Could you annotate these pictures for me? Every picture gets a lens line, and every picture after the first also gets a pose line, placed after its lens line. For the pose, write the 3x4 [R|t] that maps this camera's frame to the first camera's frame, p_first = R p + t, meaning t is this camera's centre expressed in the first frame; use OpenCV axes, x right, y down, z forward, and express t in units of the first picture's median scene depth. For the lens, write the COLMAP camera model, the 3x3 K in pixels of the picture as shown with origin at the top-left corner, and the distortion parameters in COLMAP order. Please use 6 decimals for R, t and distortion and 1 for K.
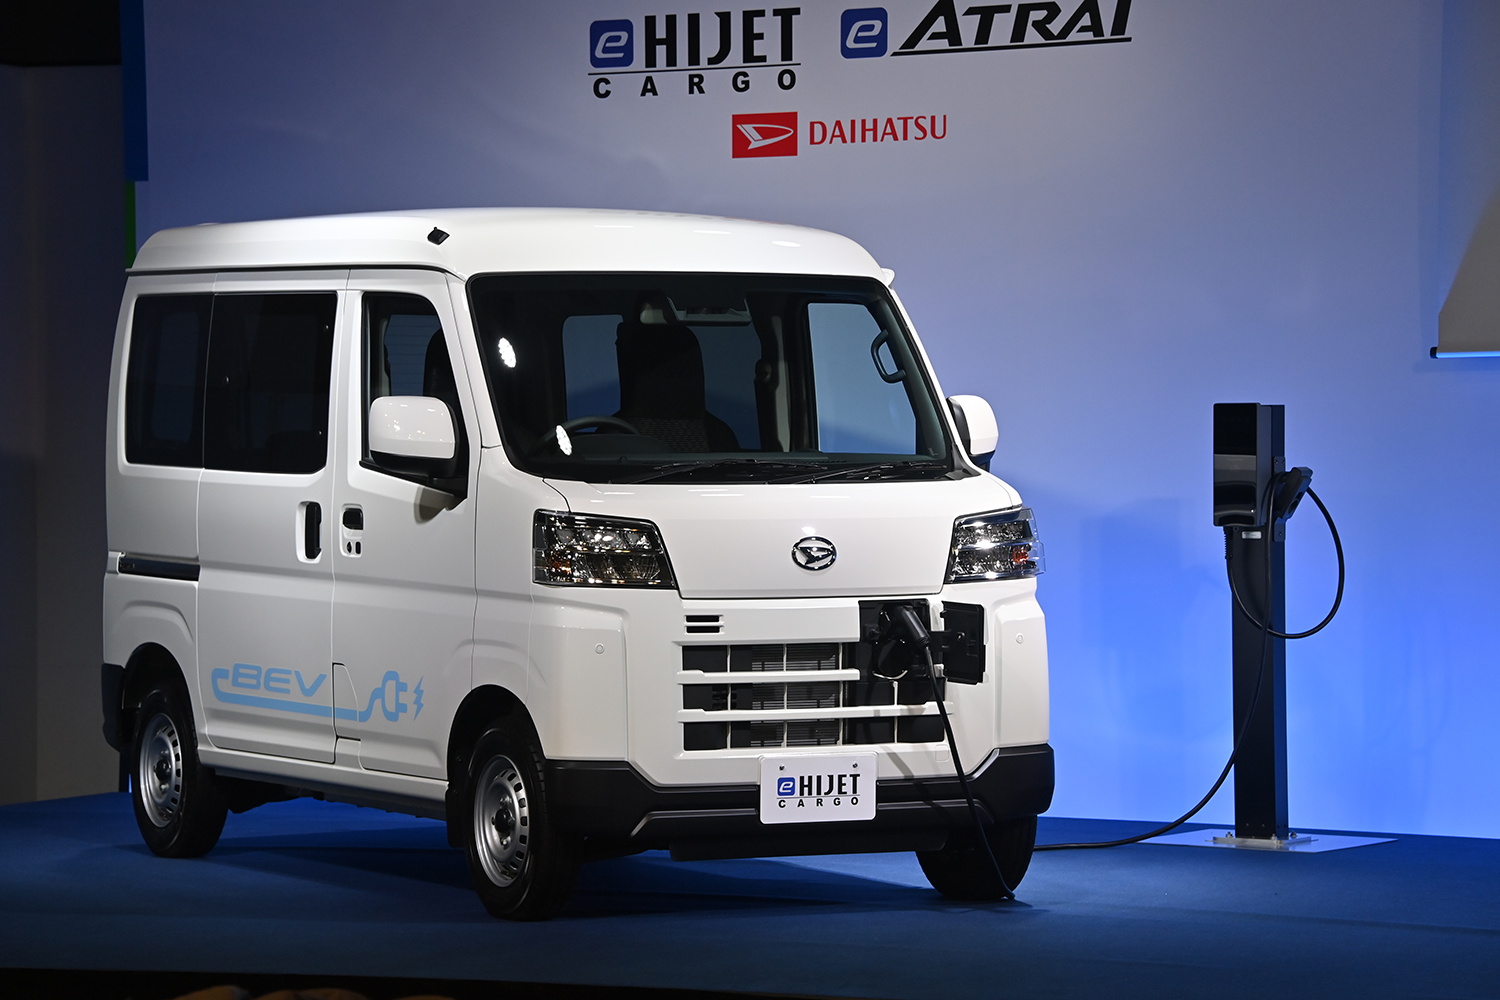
lens RADIAL K [[5204.8, 0, 750.0], [0, 5204.8, 500.0], [0, 0, 1]] dist [1.354213, 0.638993]
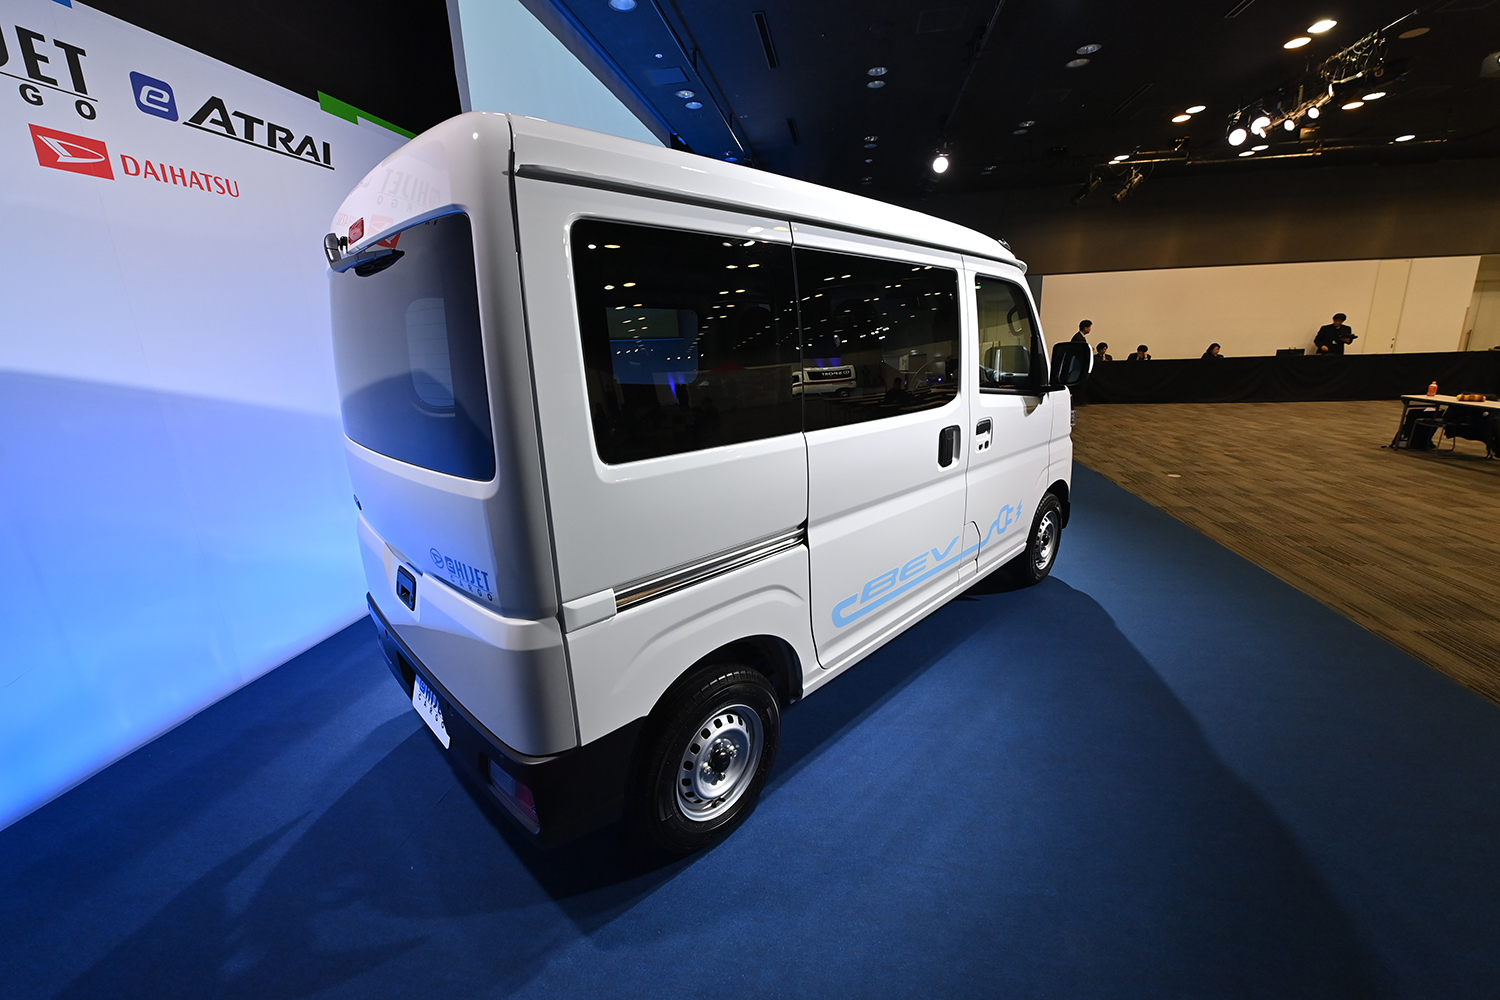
lens RADIAL K [[589.8, 0, 750.0], [0, 589.8, 500.0], [0, 0, 1]] dist [-0.036299, 0.002940]
pose [[-0.310296, -0.230693, 0.922224, -0.204012], [0.051405, 0.964617, 0.258594, -0.022384], [-0.949249, 0.127648, -0.287458, 1.043748]]
